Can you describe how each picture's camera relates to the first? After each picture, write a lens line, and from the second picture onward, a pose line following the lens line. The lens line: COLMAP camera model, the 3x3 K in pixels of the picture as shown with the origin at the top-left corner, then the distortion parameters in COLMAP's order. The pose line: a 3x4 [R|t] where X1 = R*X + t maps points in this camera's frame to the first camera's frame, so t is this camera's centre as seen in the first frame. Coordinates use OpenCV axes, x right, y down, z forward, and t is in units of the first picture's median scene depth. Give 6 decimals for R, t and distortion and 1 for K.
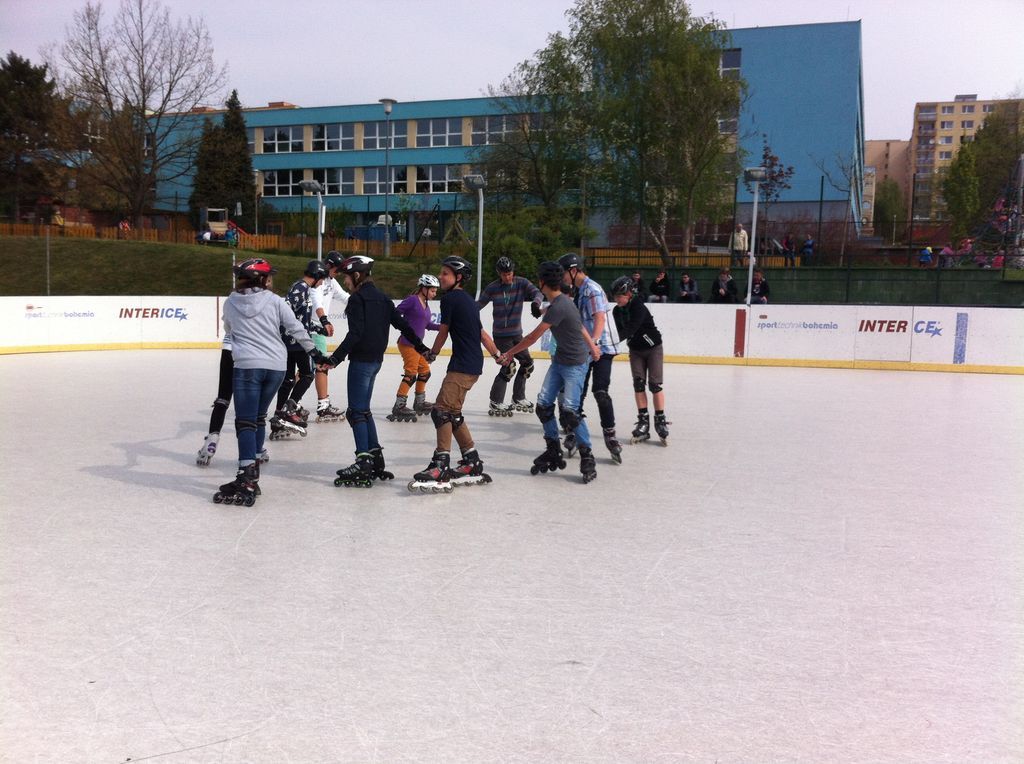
lens RADIAL K [[1021.5, 0, 525.6], [0, 1021.5, 388.3], [0, 0, 1]] dist [0.070445, -0.250107]
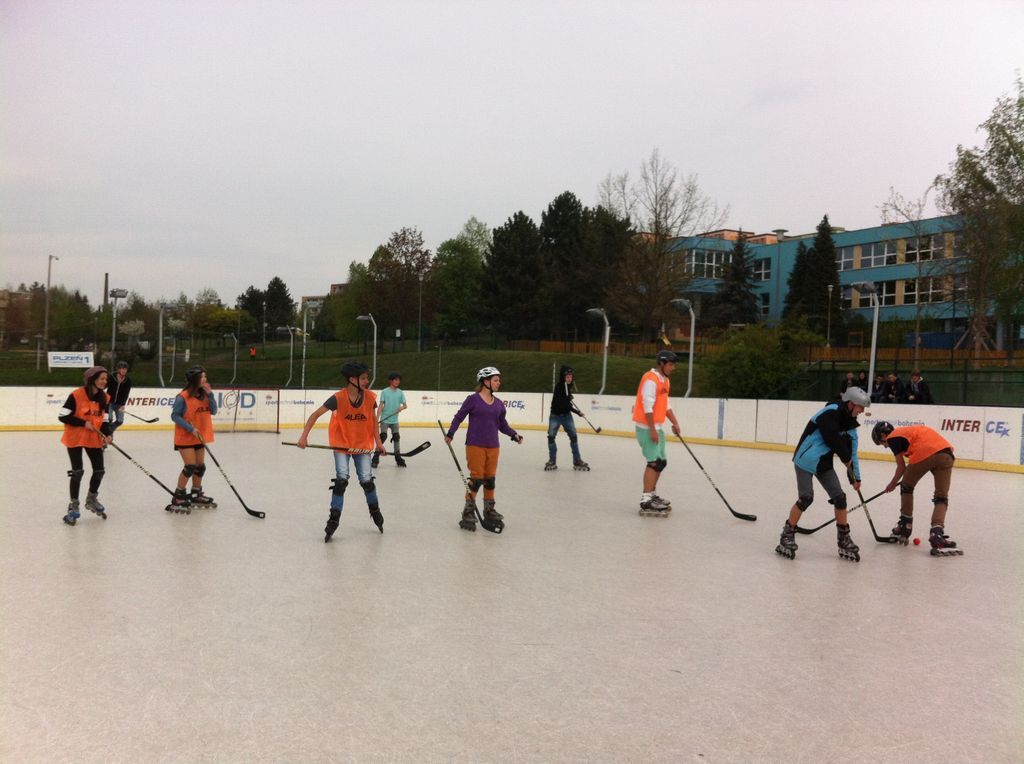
lens RADIAL K [[1021.5, 0, 525.6], [0, 1021.5, 388.3], [0, 0, 1]] dist [0.070445, -0.250107]
pose [[0.748404, 0.006416, -0.663213, 0.611538], [-0.075596, 0.994262, -0.075688, 0.011836], [0.658921, 0.106782, 0.744594, -0.055973]]
